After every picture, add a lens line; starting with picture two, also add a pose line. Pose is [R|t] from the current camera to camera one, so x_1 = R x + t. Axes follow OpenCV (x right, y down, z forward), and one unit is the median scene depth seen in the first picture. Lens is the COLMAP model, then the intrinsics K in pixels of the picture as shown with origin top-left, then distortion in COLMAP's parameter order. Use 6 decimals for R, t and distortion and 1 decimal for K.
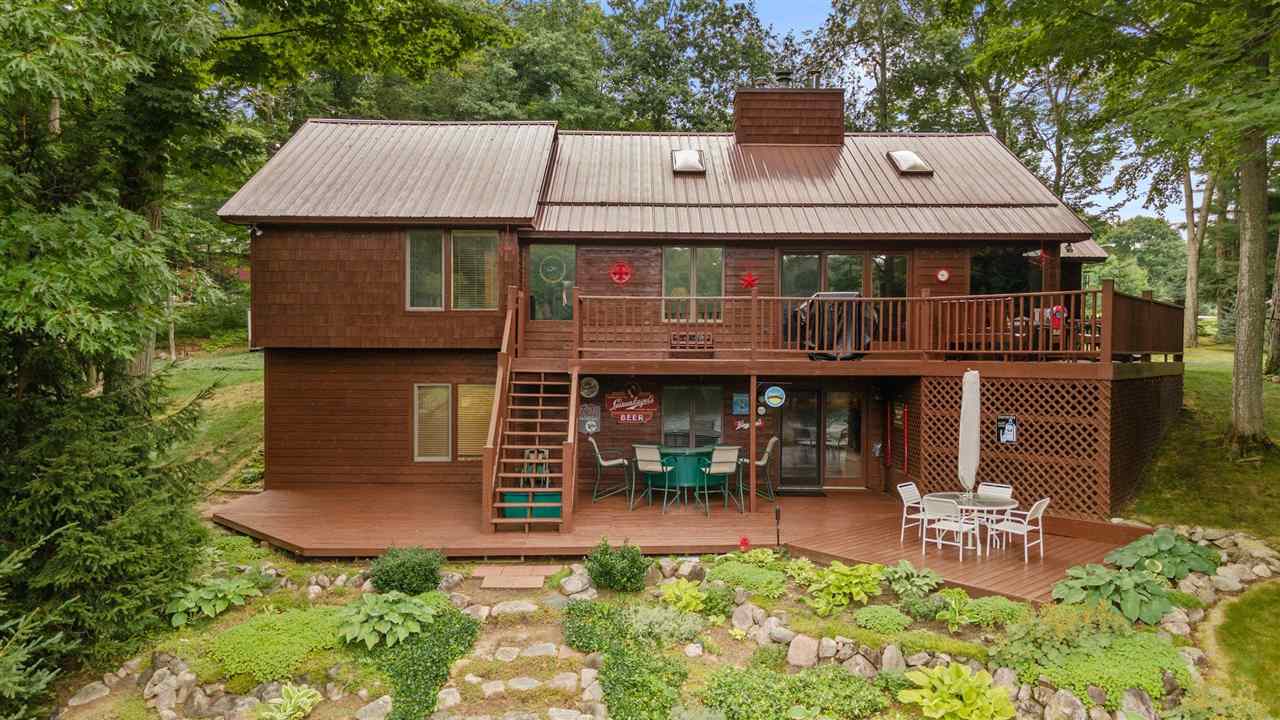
lens RADIAL K [[849.4, 0, 640.0], [0, 849.4, 360.0], [0, 0, 1]] dist [0.002074, 0.000187]
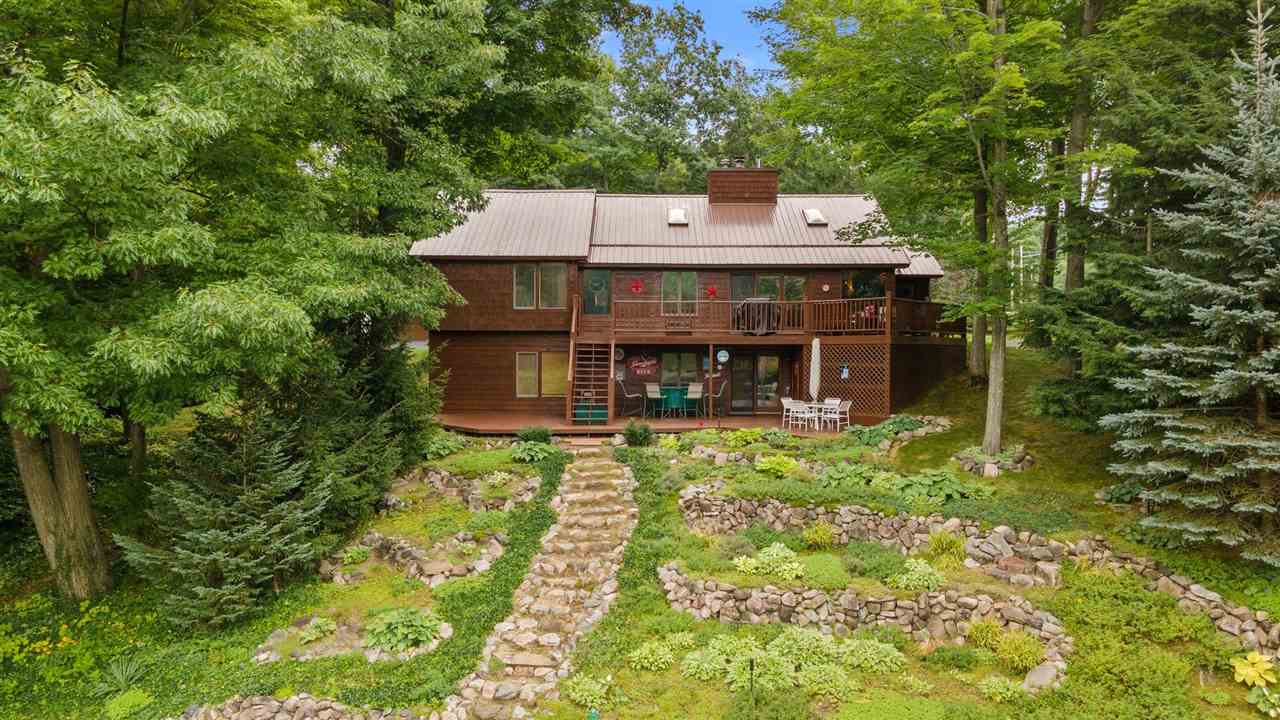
lens RADIAL K [[849.4, 0, 640.0], [0, 849.4, 360.0], [0, 0, 1]] dist [0.002074, 0.000187]
pose [[0.999975, -0.001000, -0.006949, -0.005668], [0.001010, 0.999999, 0.001383, 0.047919], [0.006948, -0.001390, 0.999975, -0.801096]]
